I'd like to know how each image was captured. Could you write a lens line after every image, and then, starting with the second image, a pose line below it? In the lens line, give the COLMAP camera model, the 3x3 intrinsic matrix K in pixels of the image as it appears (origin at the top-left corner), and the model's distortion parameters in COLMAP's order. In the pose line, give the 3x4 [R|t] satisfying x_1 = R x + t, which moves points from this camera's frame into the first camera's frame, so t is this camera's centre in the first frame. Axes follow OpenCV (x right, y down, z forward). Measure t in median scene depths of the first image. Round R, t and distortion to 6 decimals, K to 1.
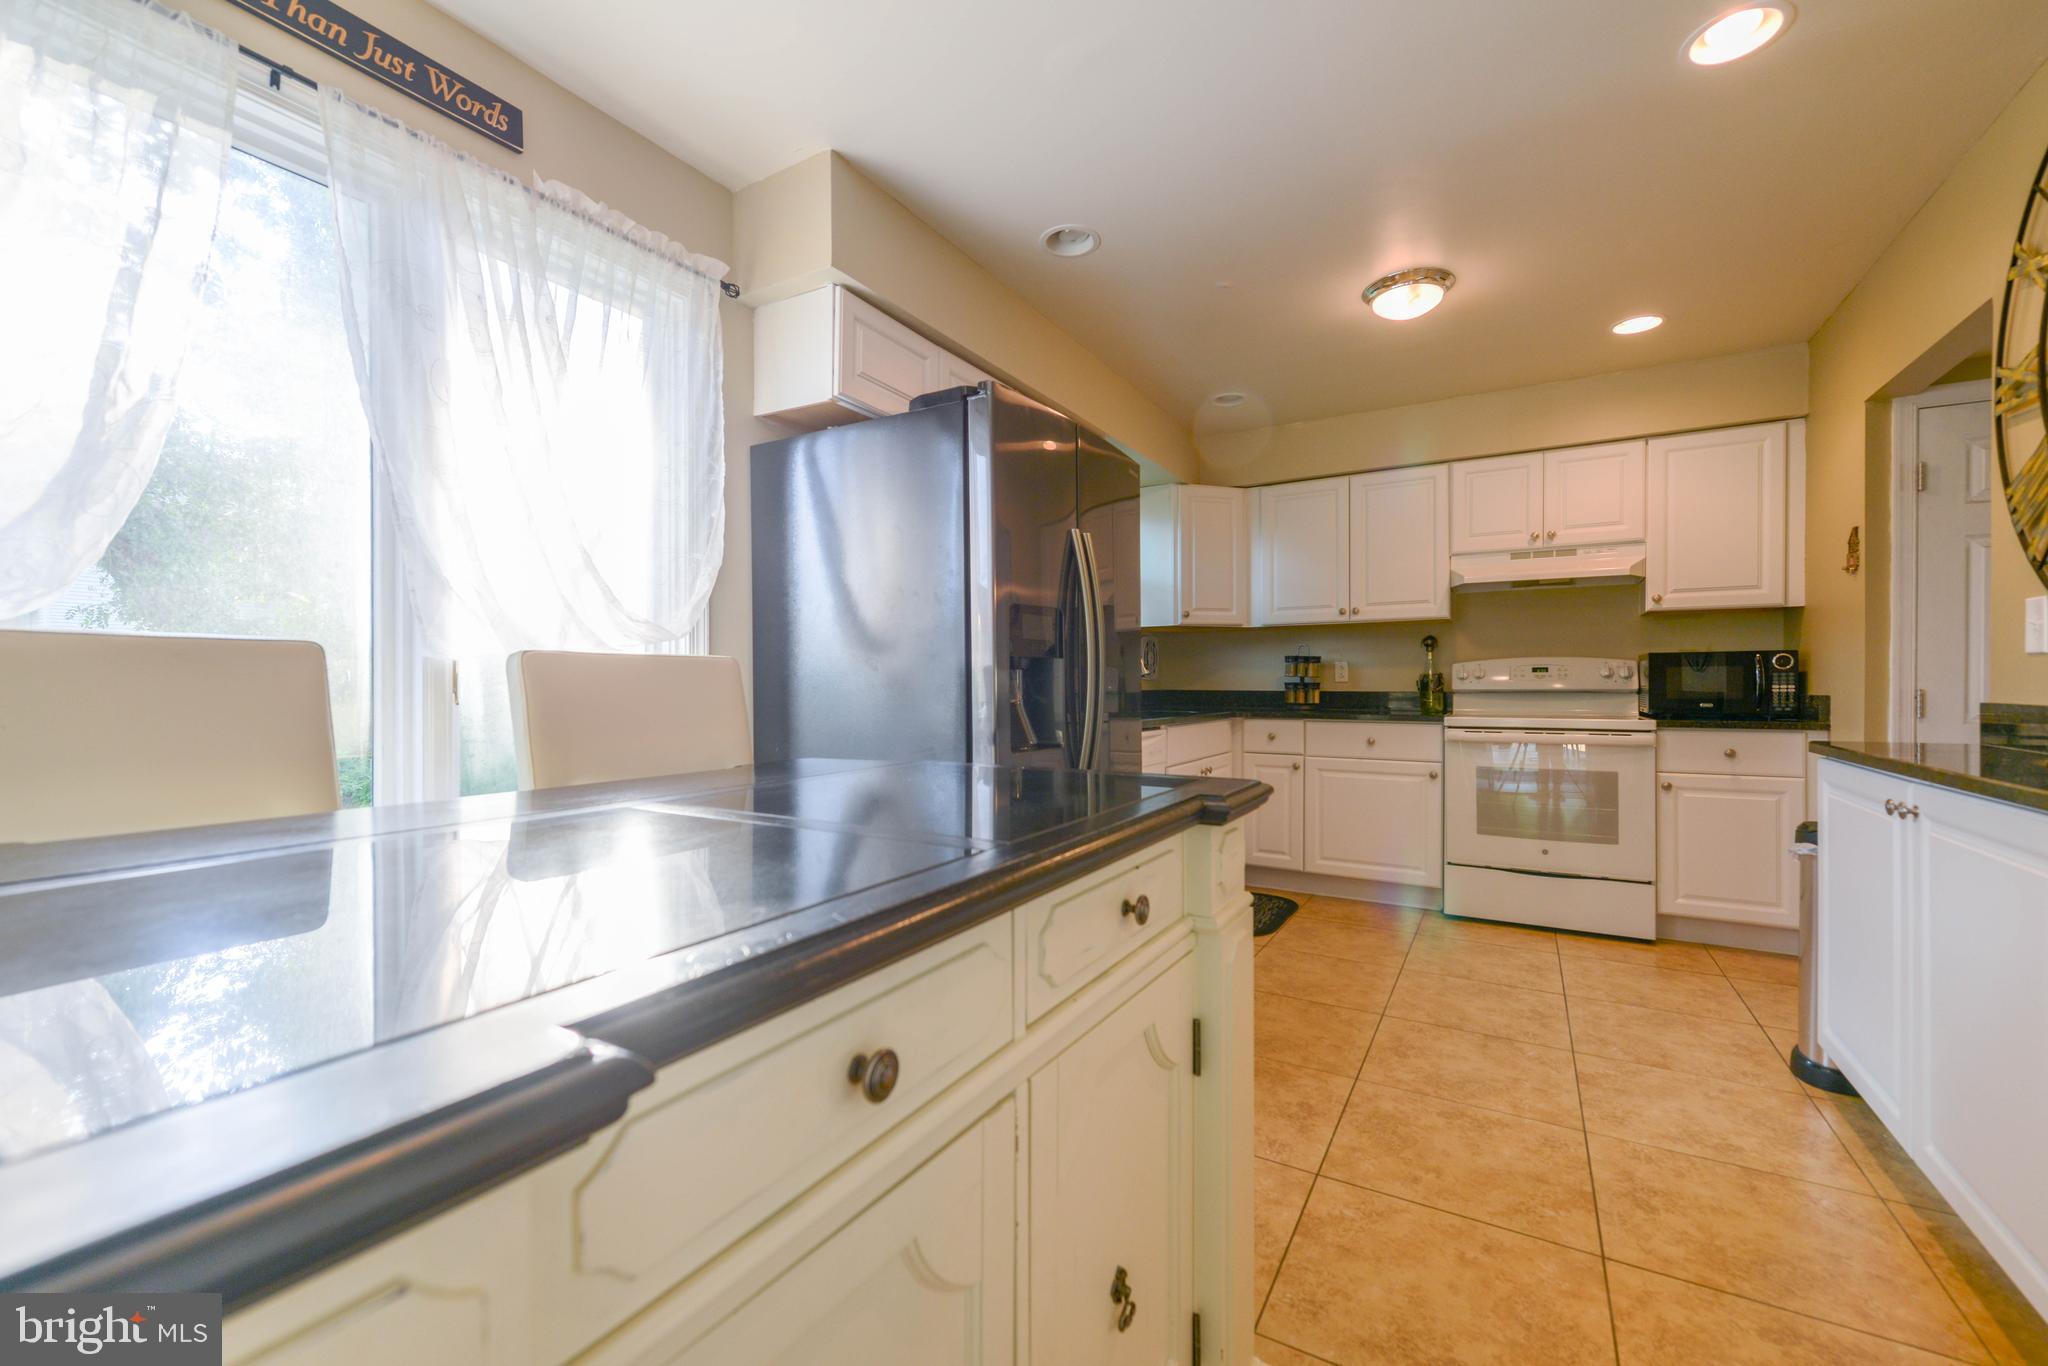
lens RADIAL K [[822.8, 0, 1028.2], [0, 822.8, 690.7], [0, 0, 1]] dist [0.004166, -0.000259]
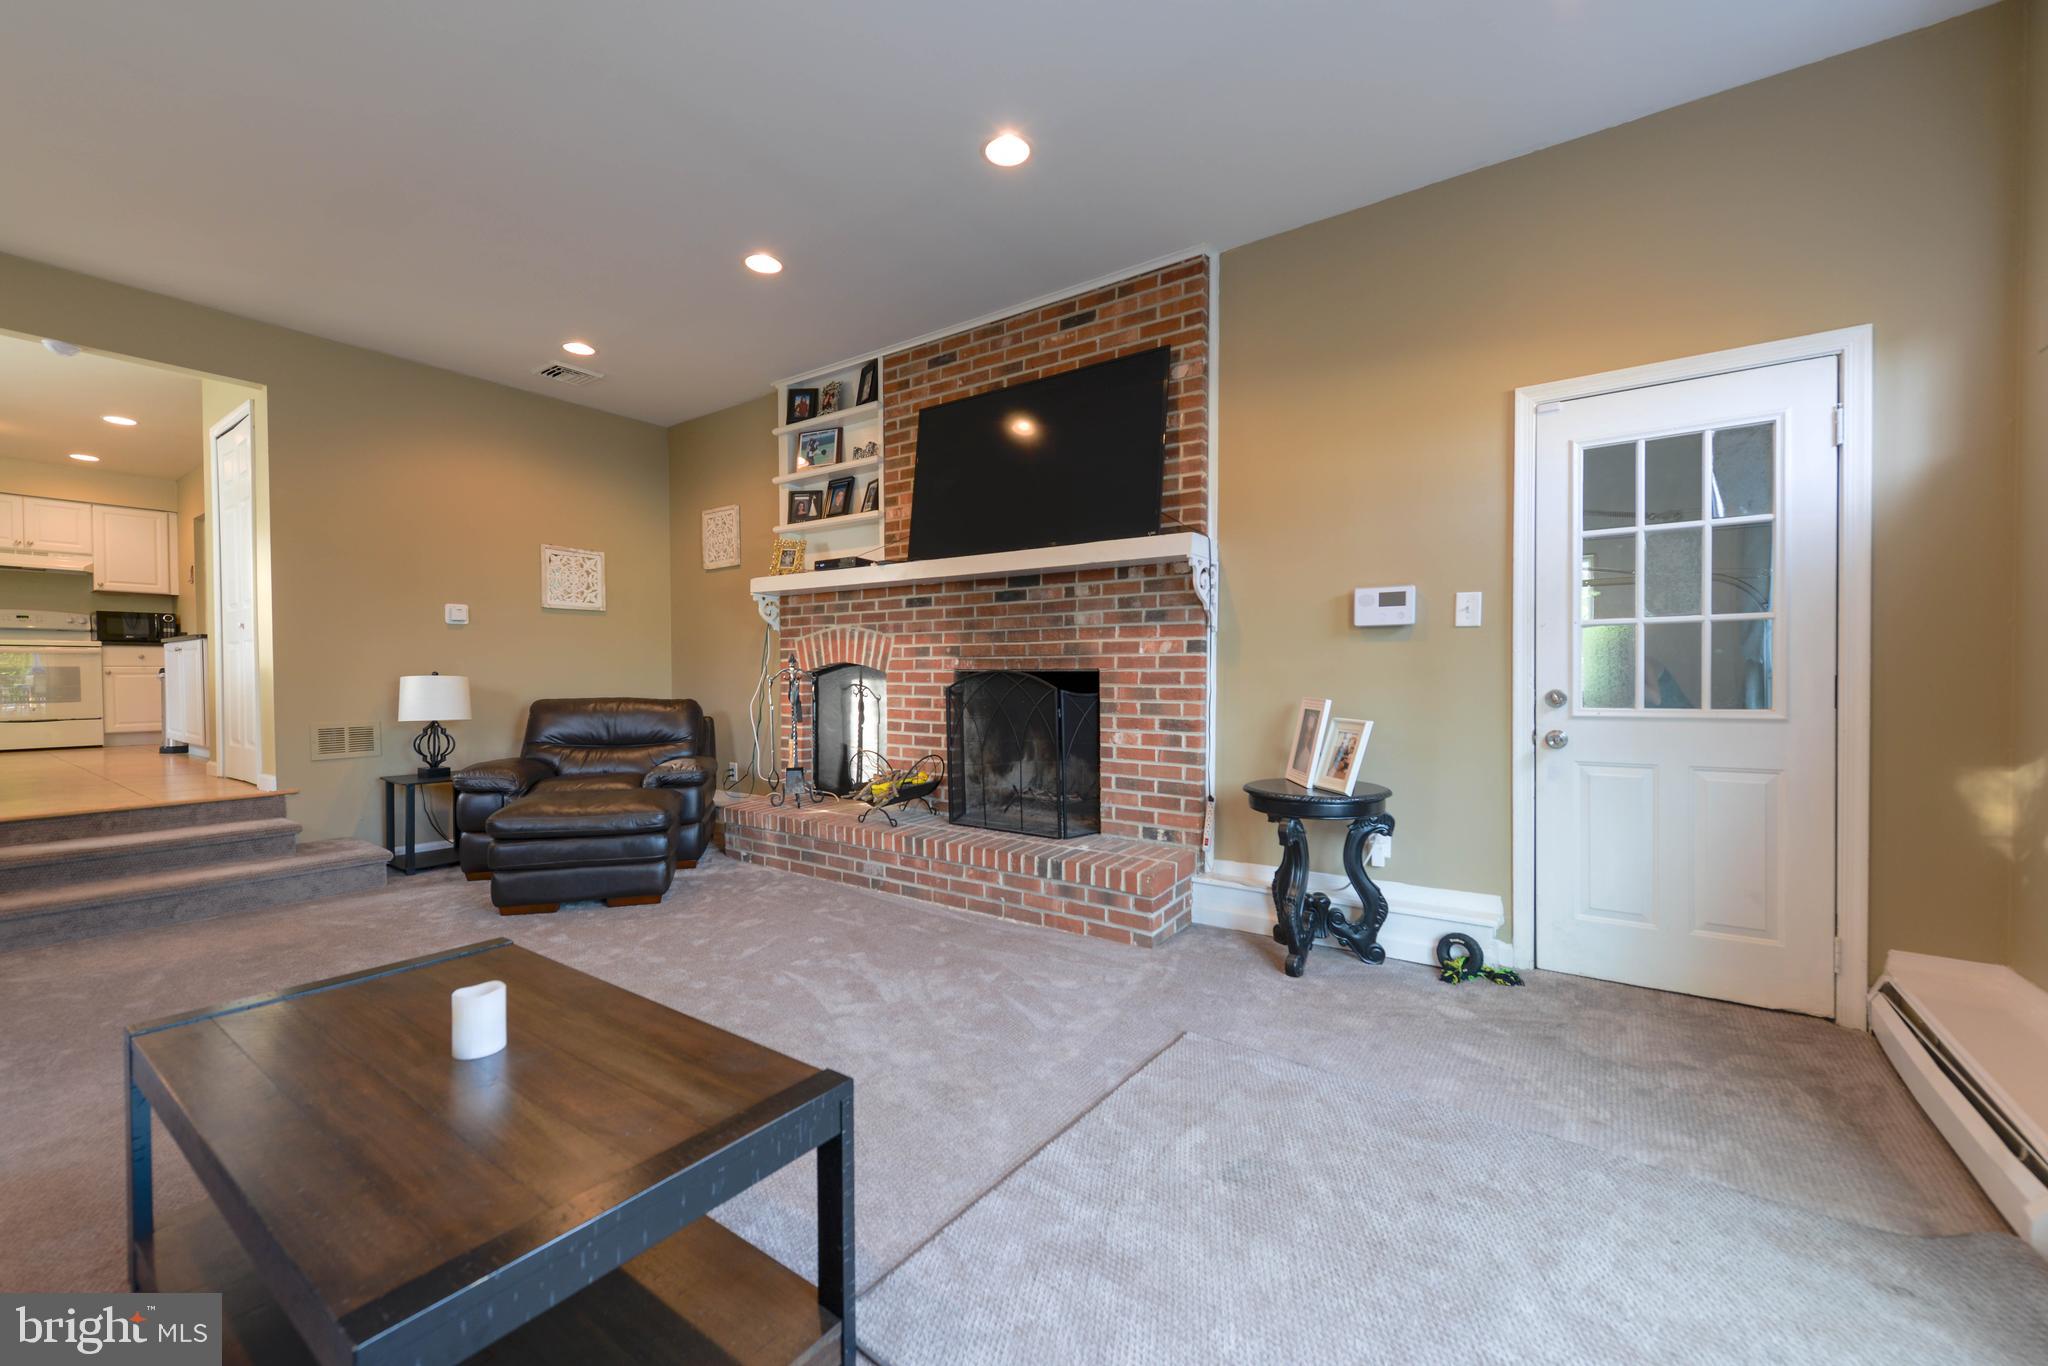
lens RADIAL K [[809.0, 0, 1040.4], [0, 809.0, 688.2], [0, 0, 1]] dist [0.000632, -0.000822]
pose [[0.066488, -0.015034, 0.997674, -1.129704], [0.011656, 0.999830, 0.014290, 0.149367], [-0.997719, 0.010679, 0.066652, -1.513194]]
